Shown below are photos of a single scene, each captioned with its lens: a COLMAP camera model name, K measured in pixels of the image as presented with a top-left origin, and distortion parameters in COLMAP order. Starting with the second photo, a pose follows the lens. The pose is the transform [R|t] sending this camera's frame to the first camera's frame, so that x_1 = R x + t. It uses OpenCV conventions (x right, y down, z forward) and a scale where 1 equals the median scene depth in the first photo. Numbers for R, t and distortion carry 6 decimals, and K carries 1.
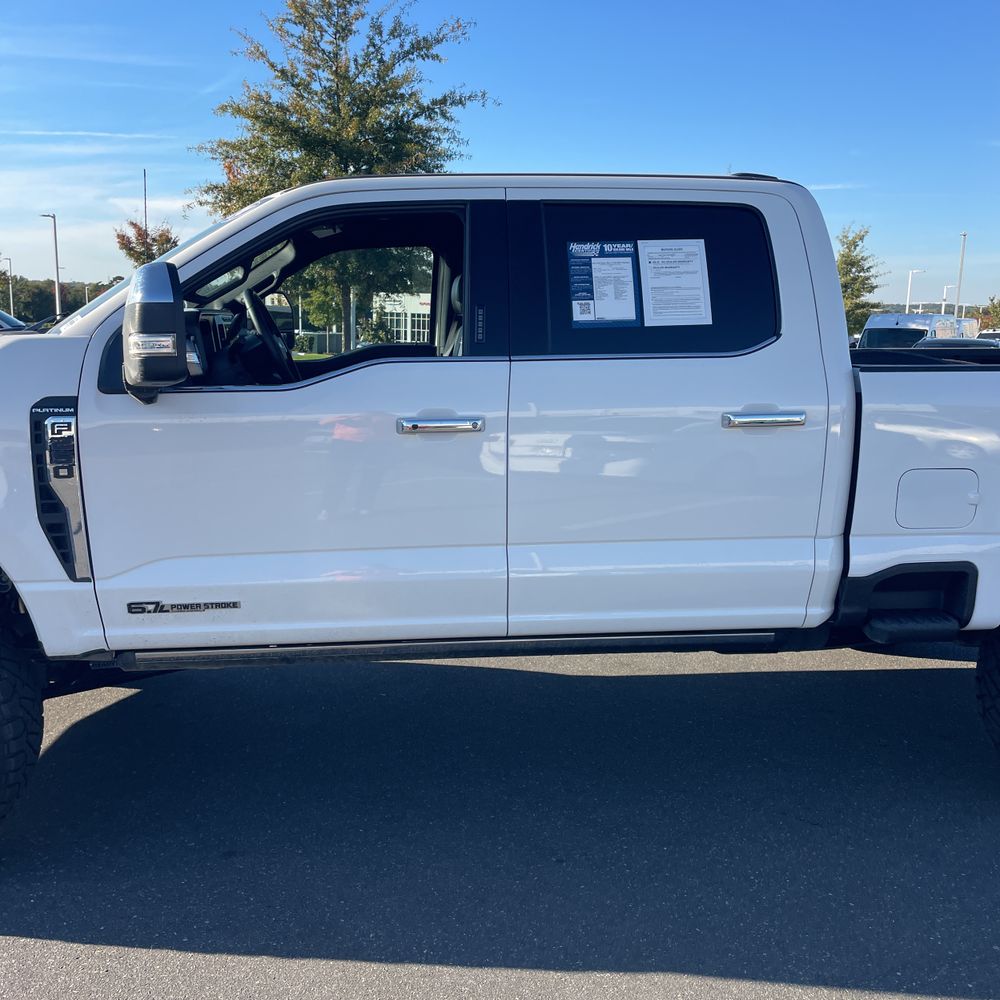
lens RADIAL K [[1010.4, 0, 487.8], [0, 1010.4, 488.5], [0, 0, 1]] dist [0.100894, -0.153606]
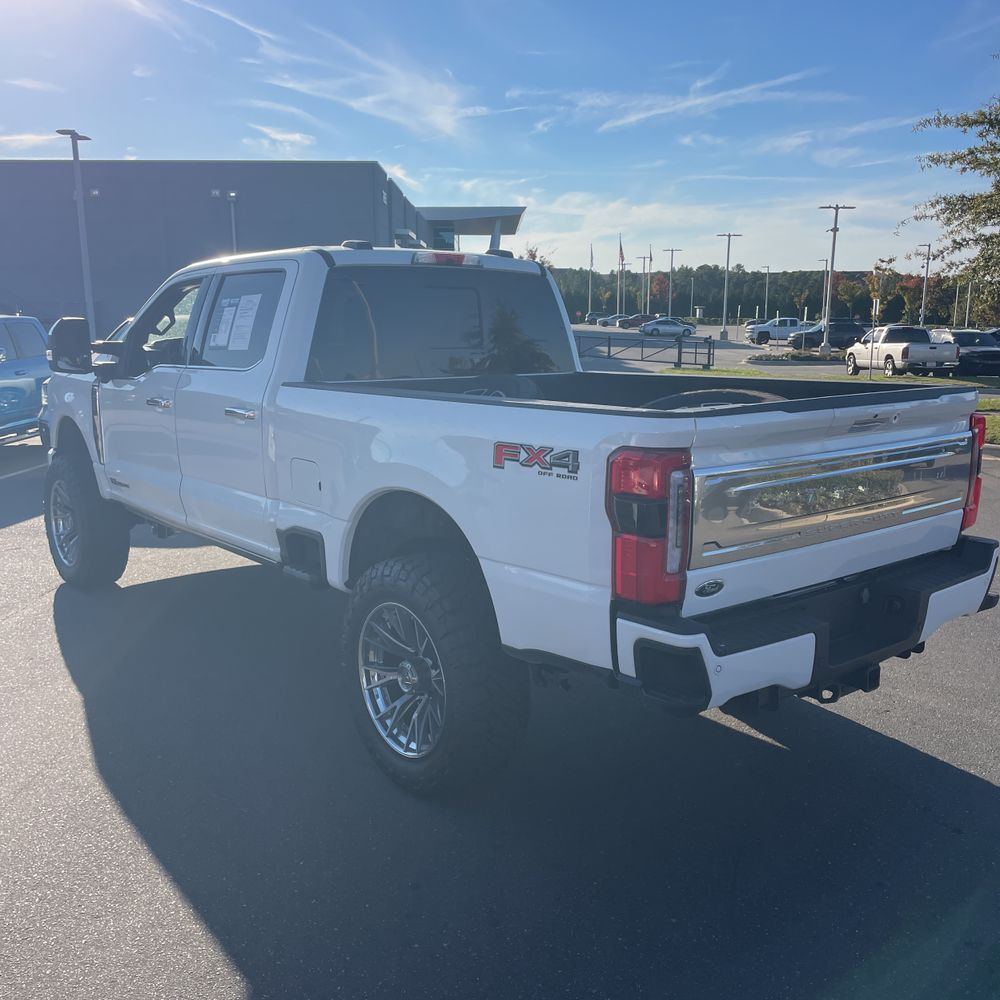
lens RADIAL K [[1013.9, 0, 476.8], [0, 1013.9, 499.2], [0, 0, 1]] dist [0.099274, -0.139006]
pose [[0.522255, 0.138147, -0.841526, 0.376378], [-0.136223, 0.987635, 0.077593, -0.022859], [0.841839, 0.074112, 0.534616, 0.105283]]
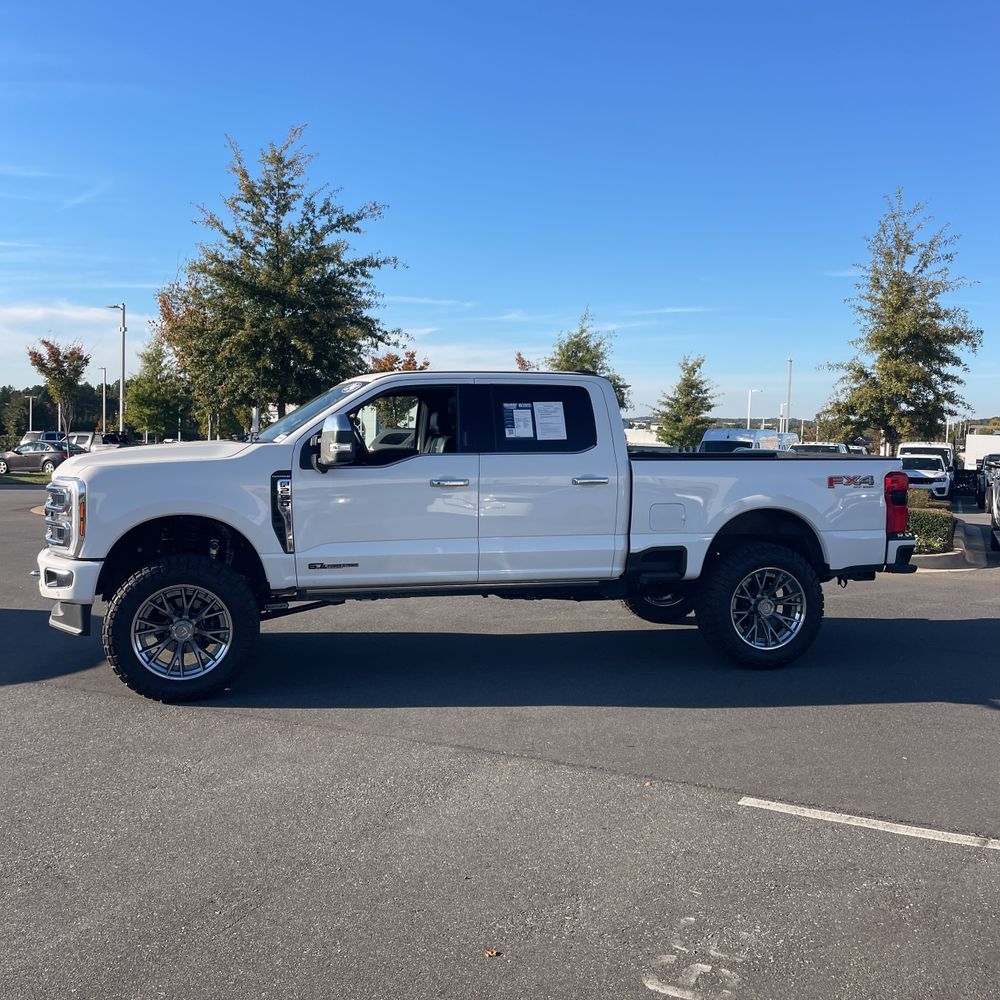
lens RADIAL K [[1017.8, 0, 498.2], [0, 1017.8, 482.8], [0, 0, 1]] dist [0.153658, -0.320791]
pose [[0.990982, -0.002765, 0.133964, -0.050068], [0.017901, 0.993557, -0.111914, 0.039634], [-0.132792, 0.113303, 0.984647, -0.256362]]
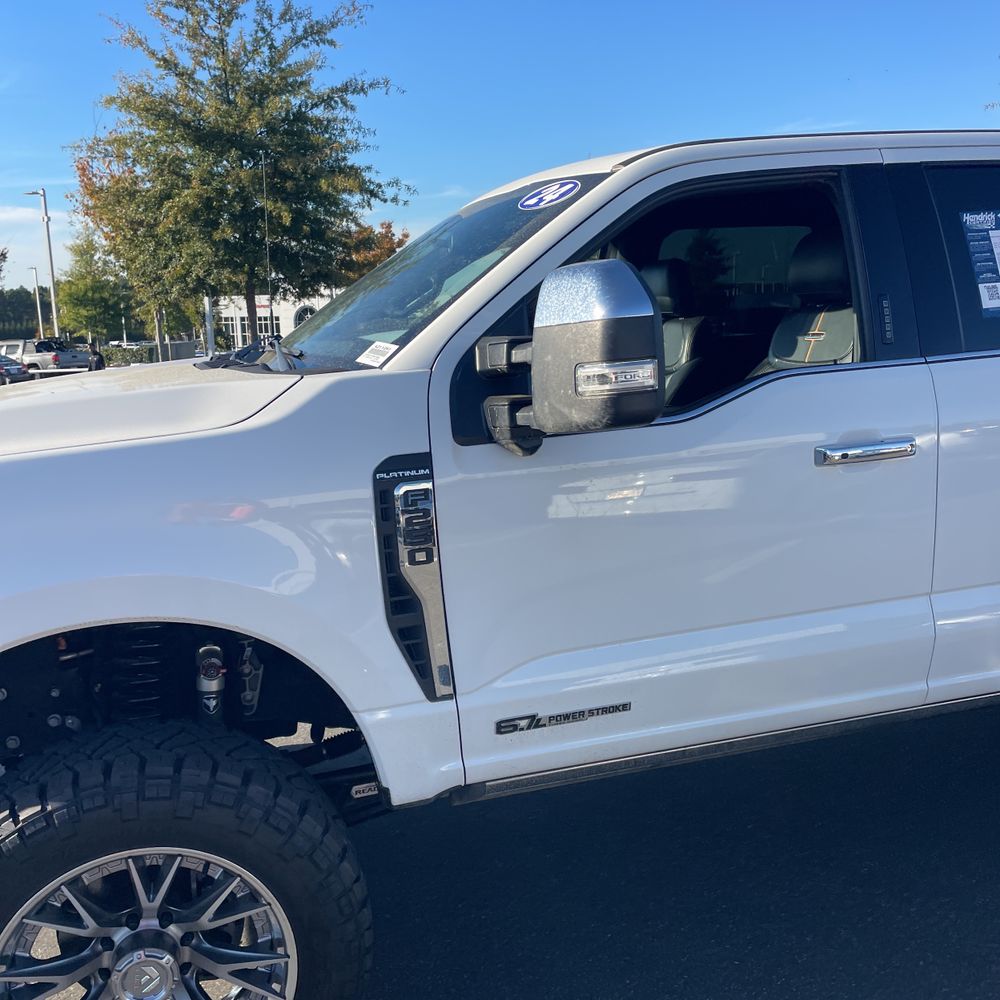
lens RADIAL K [[1010.4, 0, 487.8], [0, 1010.4, 488.5], [0, 0, 1]] dist [0.100894, -0.153606]
pose [[0.983758, -0.082075, 0.159638, -0.095406], [0.081451, 0.996622, 0.010458, -0.013569], [-0.159957, 0.002715, 0.987120, 0.054981]]
